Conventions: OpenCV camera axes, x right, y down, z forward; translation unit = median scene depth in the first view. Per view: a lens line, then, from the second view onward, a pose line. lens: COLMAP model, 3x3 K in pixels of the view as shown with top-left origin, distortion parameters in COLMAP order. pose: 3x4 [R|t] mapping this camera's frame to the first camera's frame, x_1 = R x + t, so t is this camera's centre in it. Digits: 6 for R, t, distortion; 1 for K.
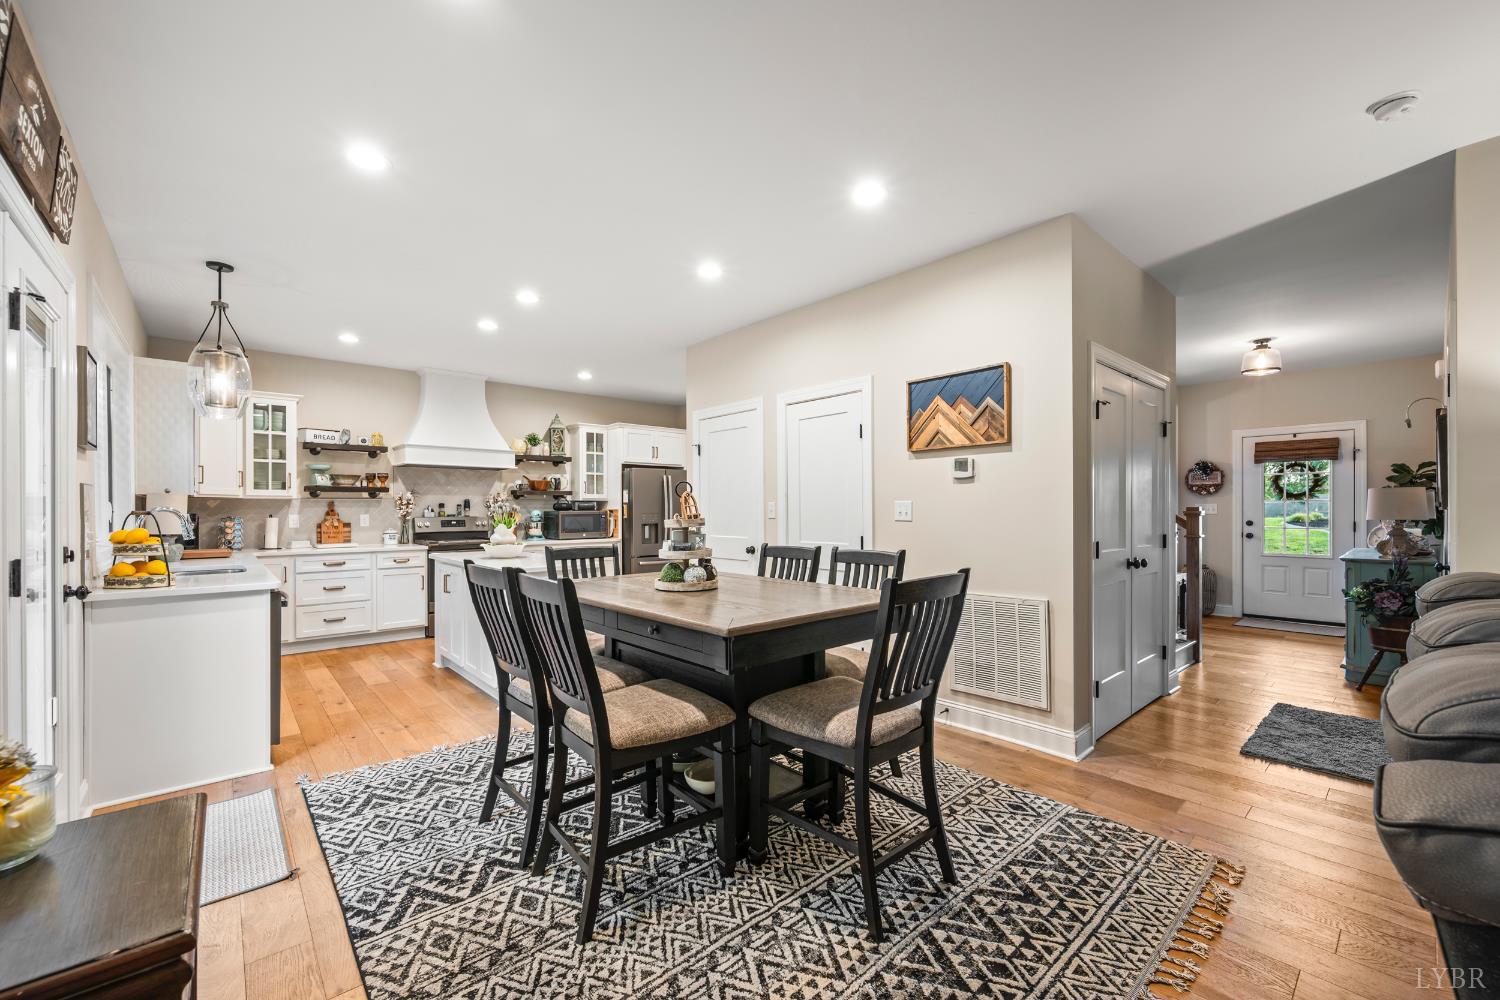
lens RADIAL K [[602.4, 0, 748.6], [0, 602.4, 506.9], [0, 0, 1]] dist [0.003920, 0.000282]
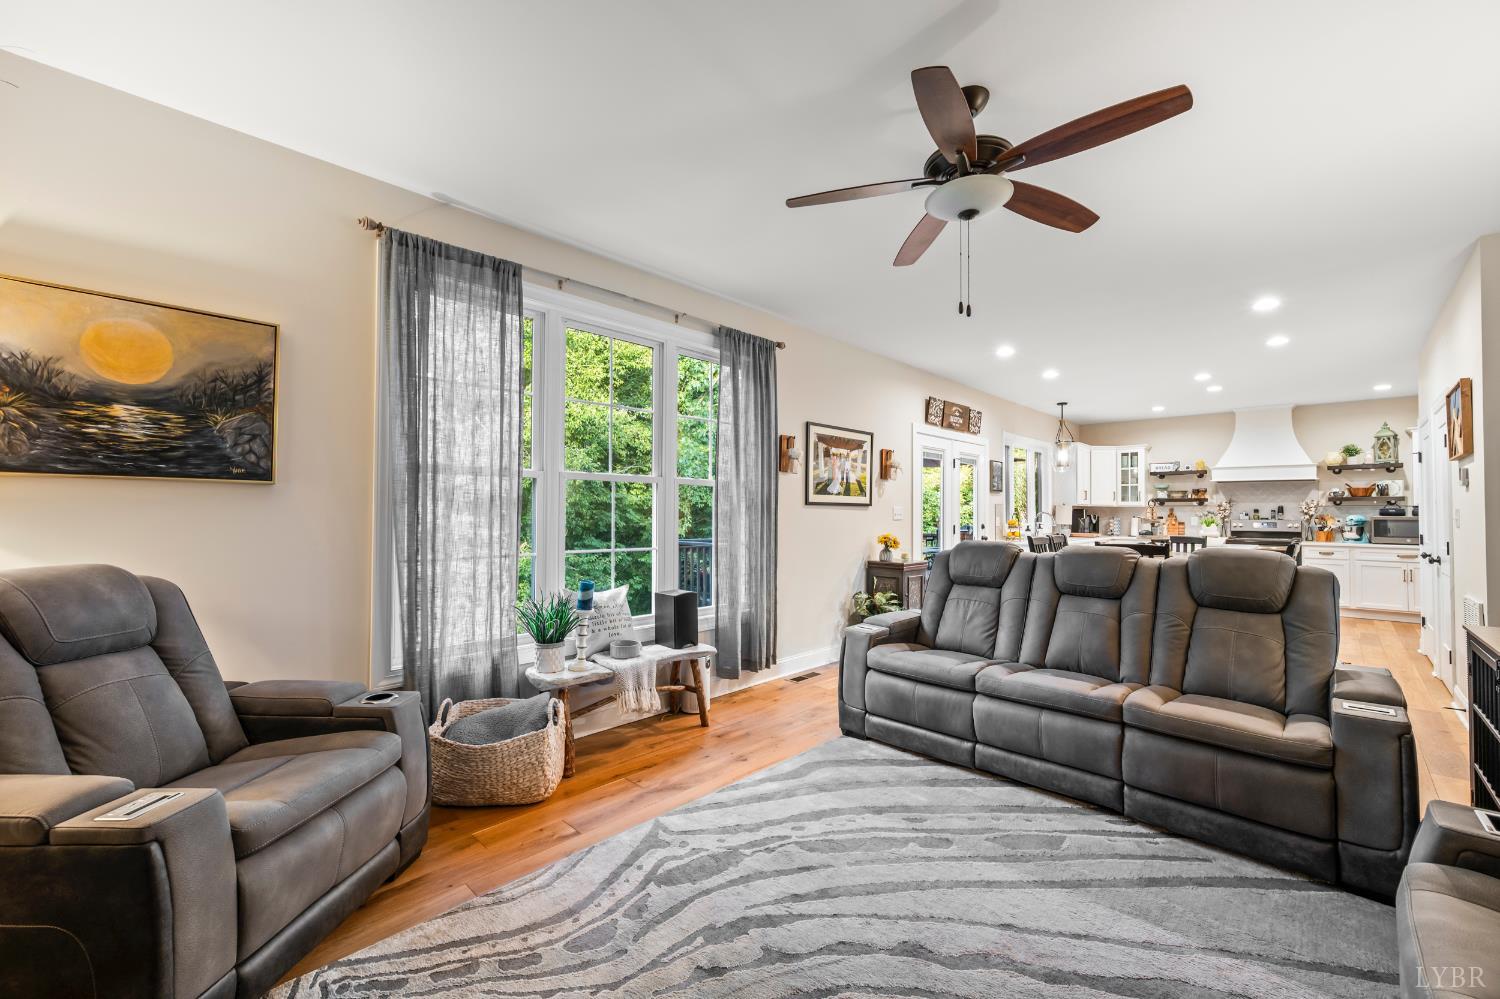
lens RADIAL K [[602.4, 0, 743.7], [0, 602.4, 503.9], [0, 0, 1]] dist [0.003920, 0.000282]
pose [[0.075221, -0.010798, -0.997108, 0.741841], [-0.003655, 0.999932, -0.011104, 0.001273], [0.997160, 0.004480, 0.075176, -0.204035]]
